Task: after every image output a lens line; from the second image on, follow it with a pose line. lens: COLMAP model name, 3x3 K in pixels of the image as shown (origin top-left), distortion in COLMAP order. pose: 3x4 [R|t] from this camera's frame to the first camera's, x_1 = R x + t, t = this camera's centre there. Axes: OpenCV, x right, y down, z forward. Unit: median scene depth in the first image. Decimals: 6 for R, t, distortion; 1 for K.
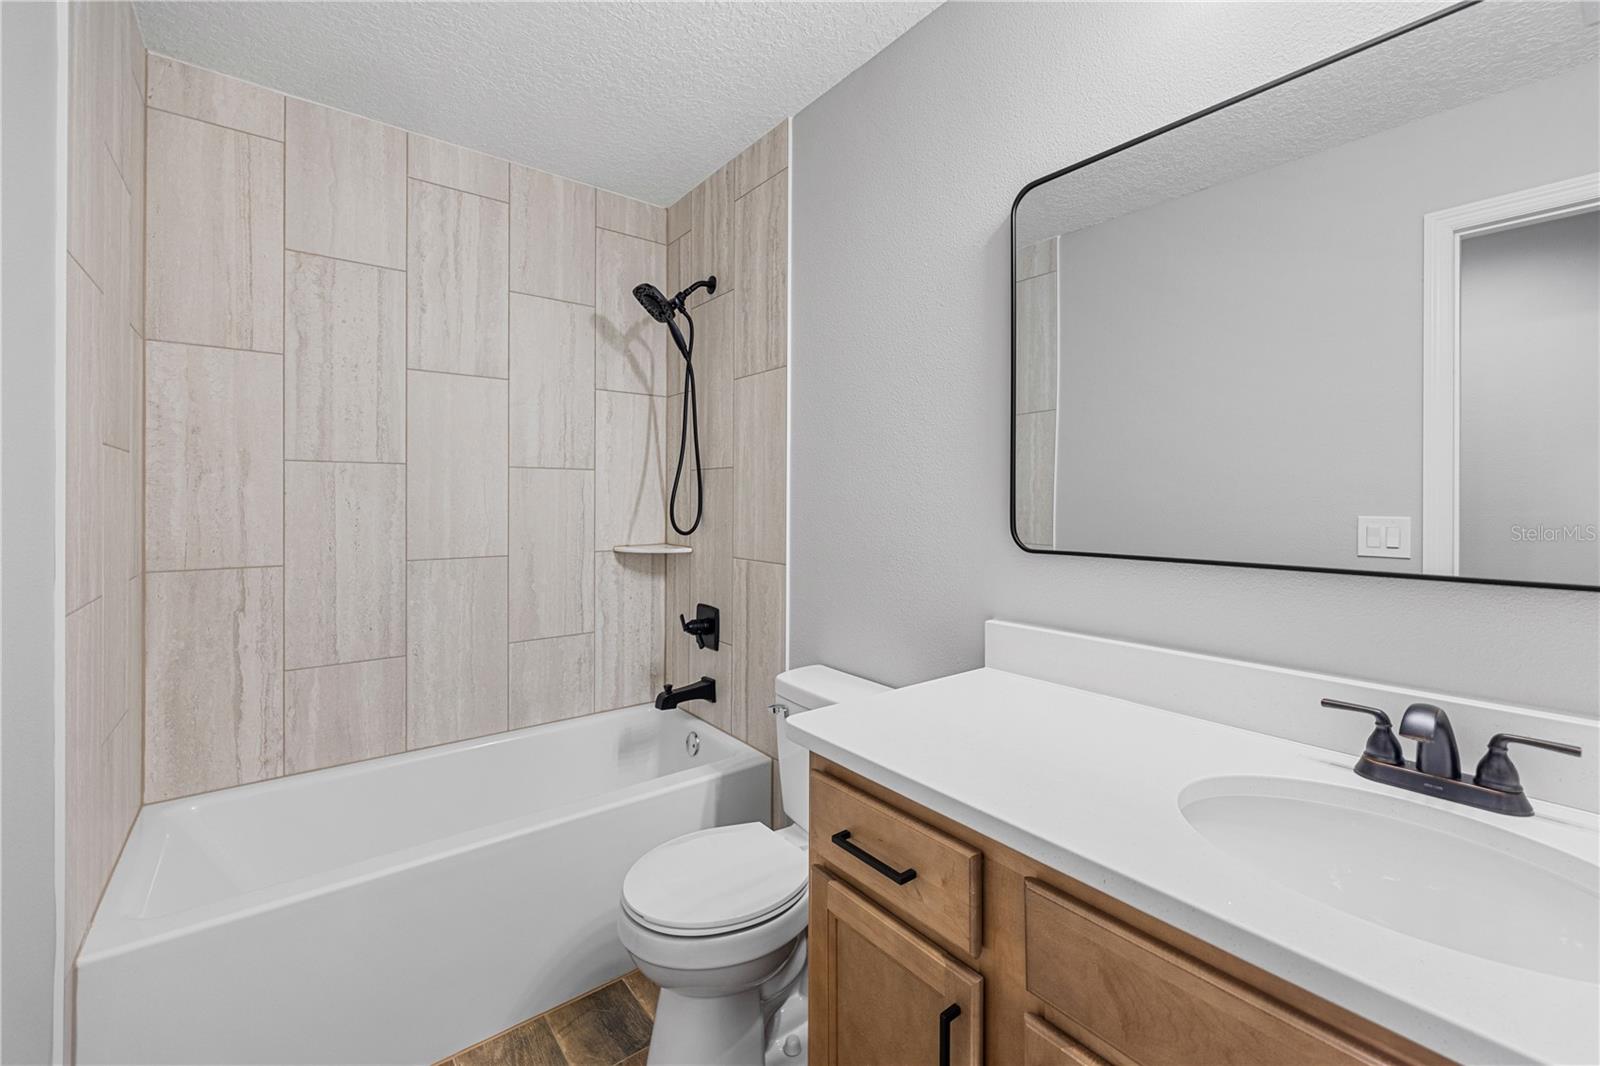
lens RADIAL K [[651.1, 0, 794.3], [0, 651.1, 501.5], [0, 0, 1]] dist [-0.000403, -0.000021]
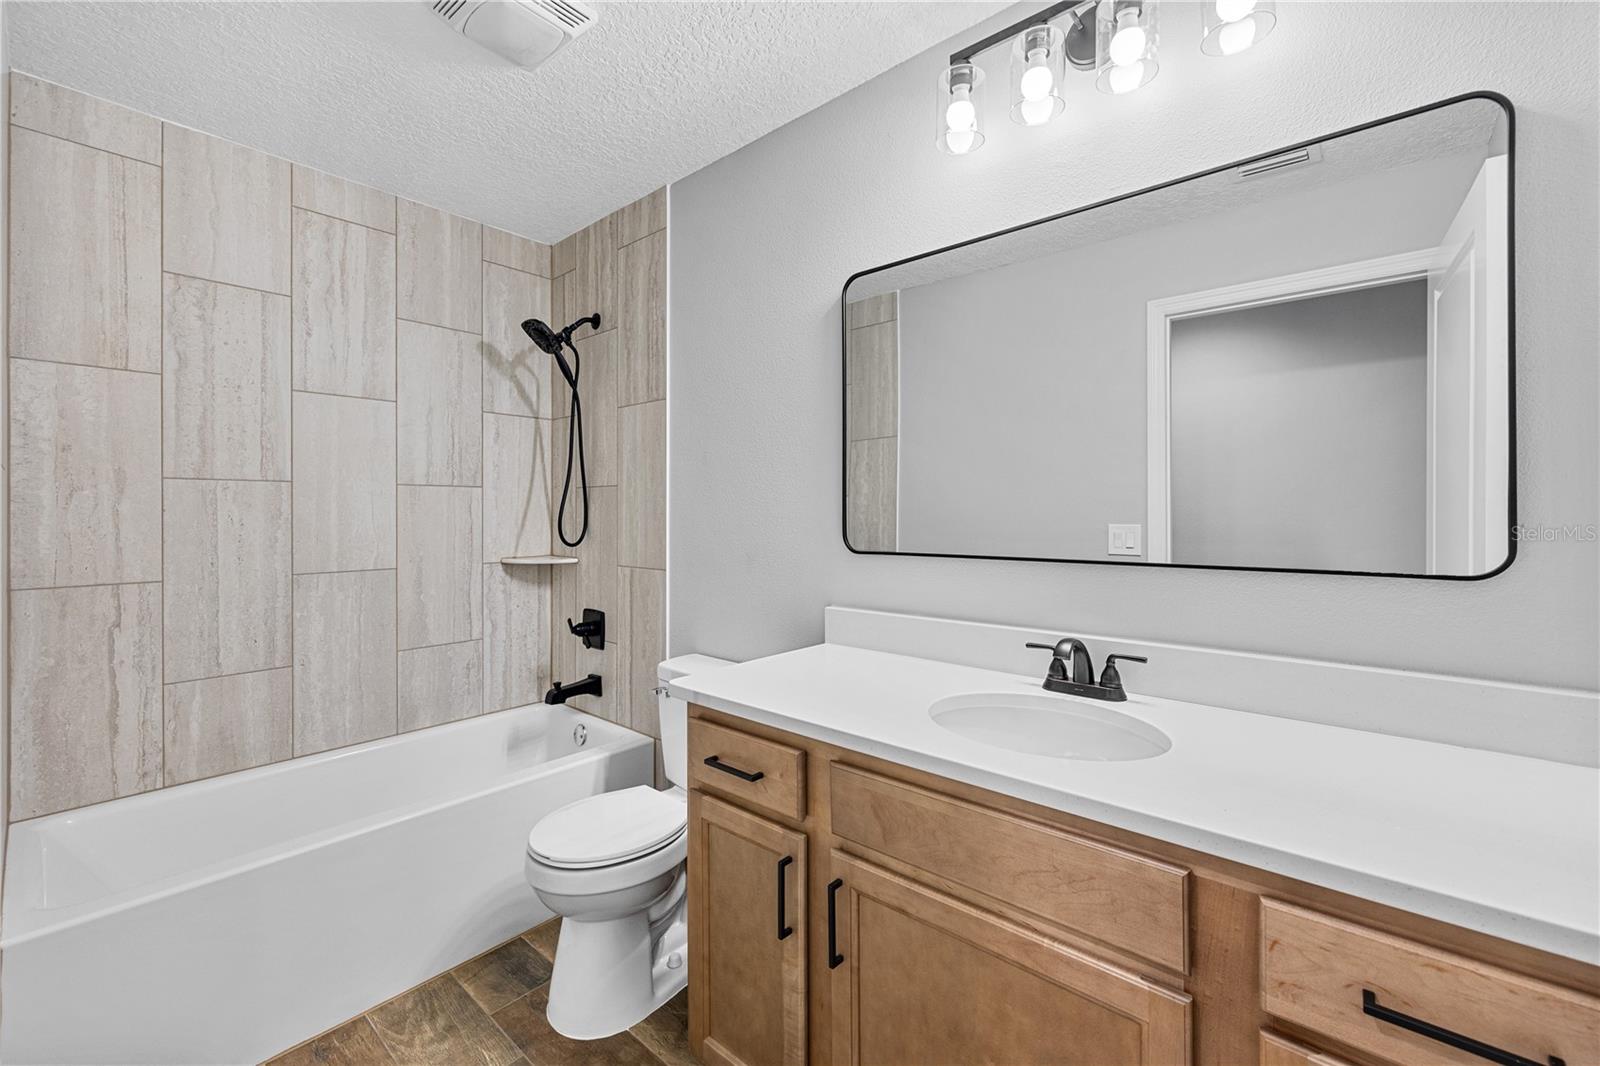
lens RADIAL K [[651.1, 0, 809.7], [0, 651.1, 513.0], [0, 0, 1]] dist [-0.000403, -0.000021]
pose [[0.977919, -0.004531, 0.208936, -0.005222], [0.005110, 0.999984, -0.002230, -0.000962], [-0.208923, 0.003249, 0.977927, -0.209706]]
